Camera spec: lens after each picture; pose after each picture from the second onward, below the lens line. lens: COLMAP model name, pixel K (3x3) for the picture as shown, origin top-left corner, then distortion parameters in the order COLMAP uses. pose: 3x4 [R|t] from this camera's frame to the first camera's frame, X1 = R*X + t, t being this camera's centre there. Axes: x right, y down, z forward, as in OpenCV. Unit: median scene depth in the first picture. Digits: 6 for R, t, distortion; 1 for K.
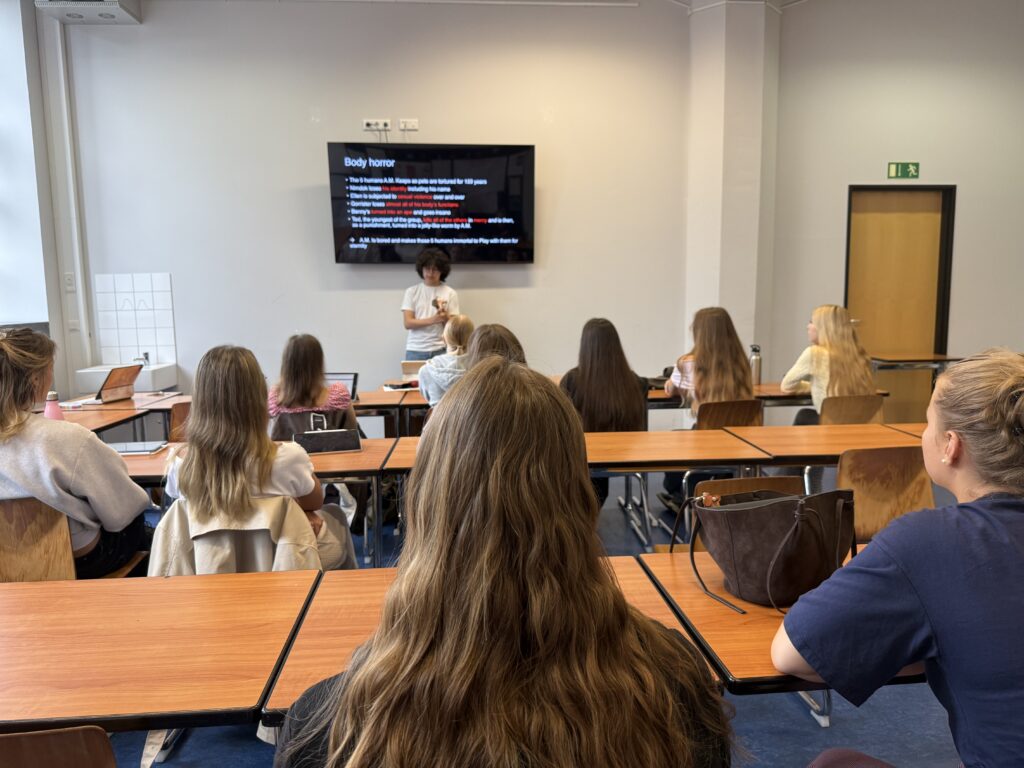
lens RADIAL K [[723.4, 0, 512.0], [0, 723.4, 378.7], [0, 0, 1]] dist [-0.000936, -0.007687]
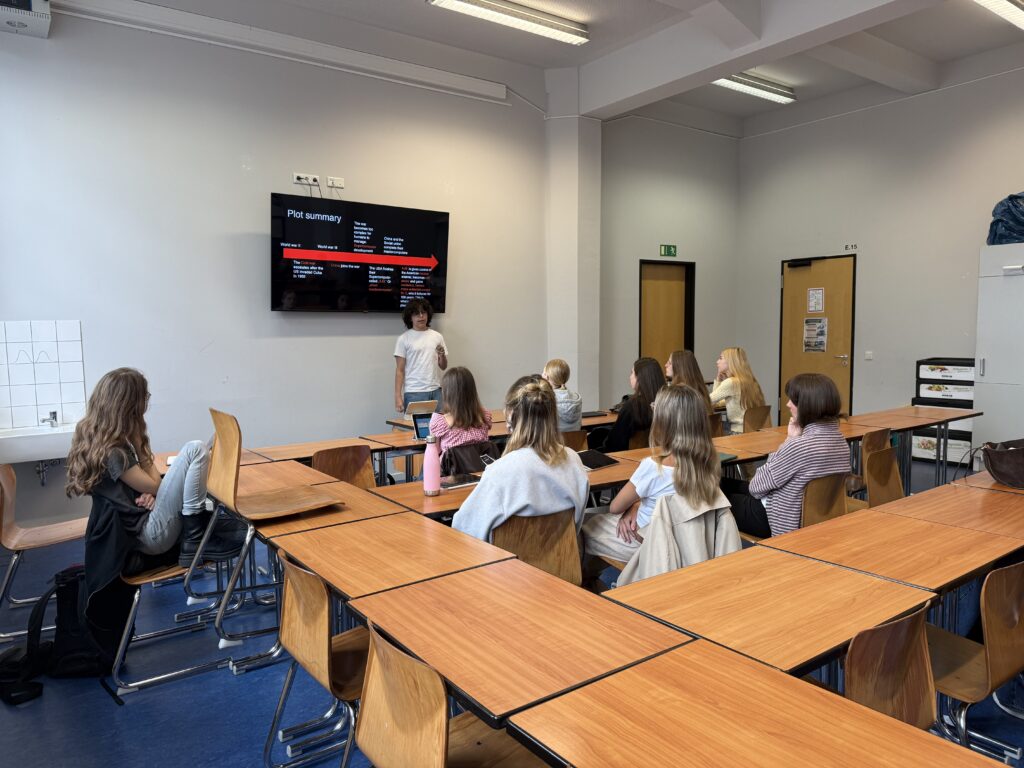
lens RADIAL K [[723.4, 0, 510.3], [0, 723.4, 389.5], [0, 0, 1]] dist [-0.000936, -0.007687]
pose [[0.852375, -0.041269, 0.521300, -0.487460], [0.061788, 0.997846, -0.022033, -0.009573], [-0.519268, 0.050991, 0.853089, -0.019917]]
